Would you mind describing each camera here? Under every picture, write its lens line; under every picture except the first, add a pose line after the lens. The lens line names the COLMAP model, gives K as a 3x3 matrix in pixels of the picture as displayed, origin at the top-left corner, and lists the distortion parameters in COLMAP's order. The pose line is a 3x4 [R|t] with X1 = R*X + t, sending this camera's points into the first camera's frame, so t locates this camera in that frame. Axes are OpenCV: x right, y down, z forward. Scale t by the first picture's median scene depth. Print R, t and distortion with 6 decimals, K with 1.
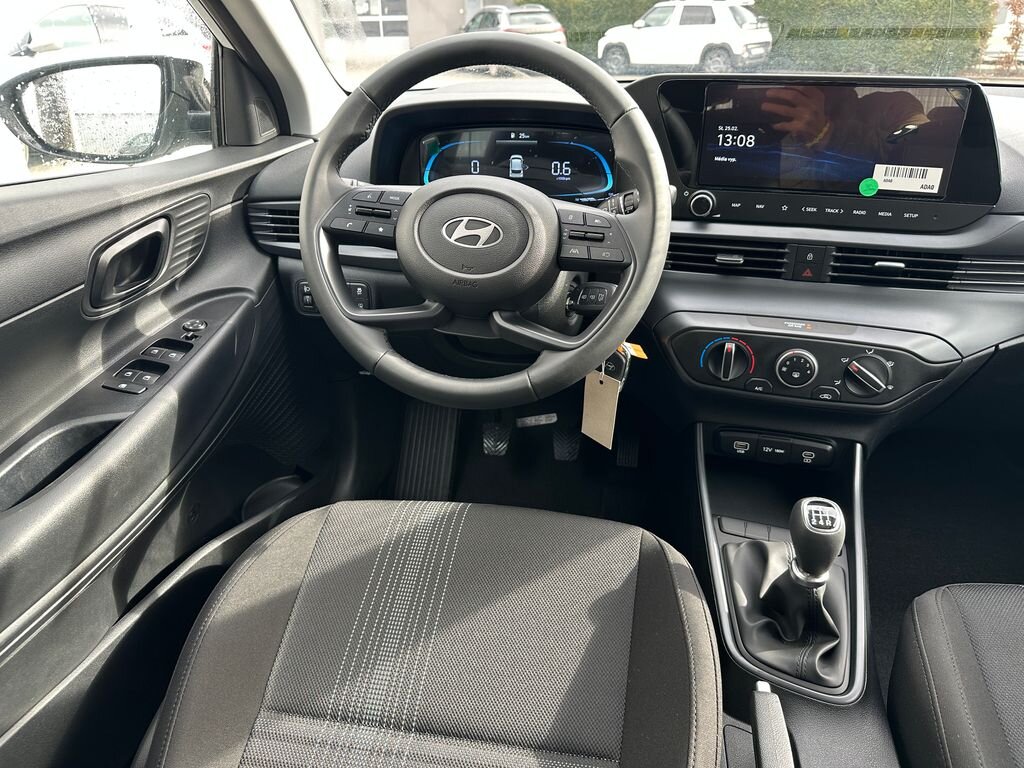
lens RADIAL K [[716.6, 0, 502.6], [0, 716.6, 380.1], [0, 0, 1]] dist [0.035070, -0.048883]
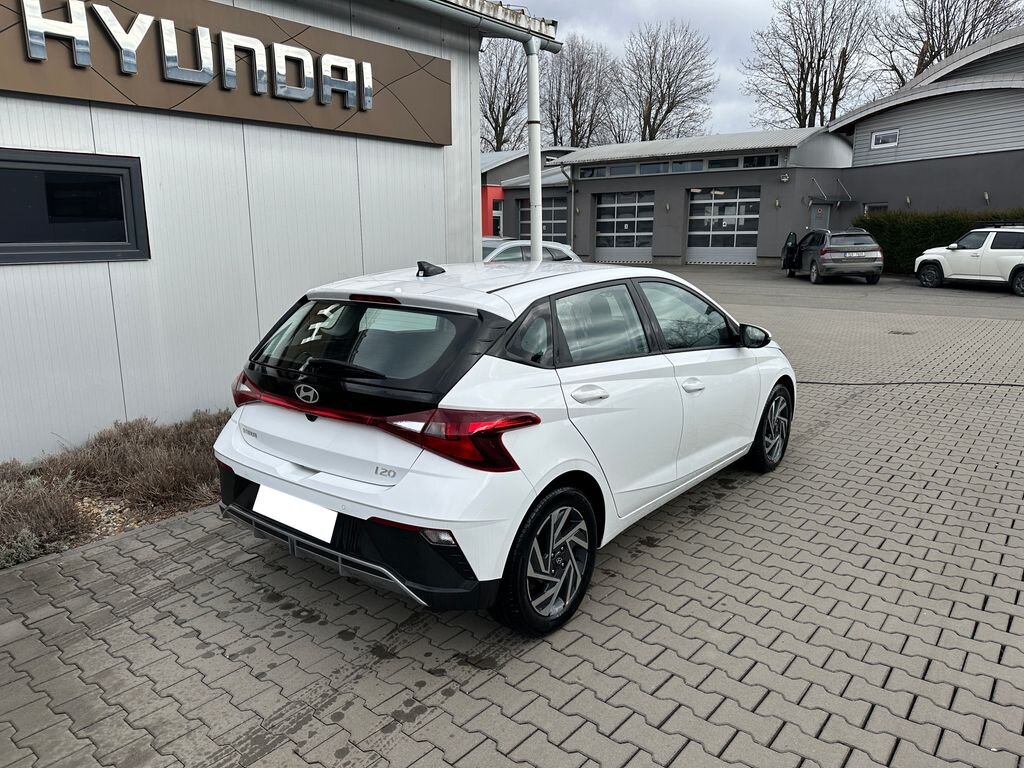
lens RADIAL K [[716.6, 0, 507.9], [0, 716.6, 386.1], [0, 0, 1]] dist [0.035070, -0.048883]
pose [[0.877095, 0.106258, -0.468416, 1.472858], [-0.209838, 0.962004, -0.174691, 0.679642], [0.432055, 0.251512, 0.866066, -2.522986]]
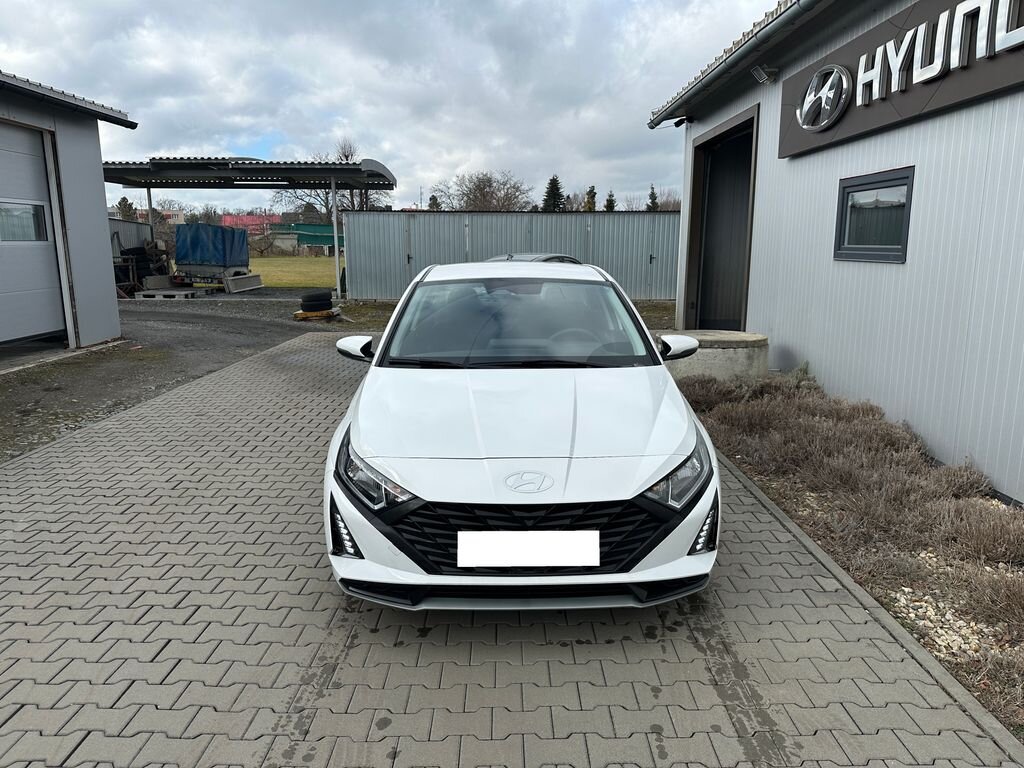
lens RADIAL K [[716.6, 0, 511.0], [0, 716.6, 393.0], [0, 0, 1]] dist [0.035070, -0.048883]
pose [[-0.980844, 0.050317, -0.188182, 0.892828], [-0.074154, 0.796872, 0.599580, -1.807517], [0.180126, 0.602050, -0.777876, 2.772494]]
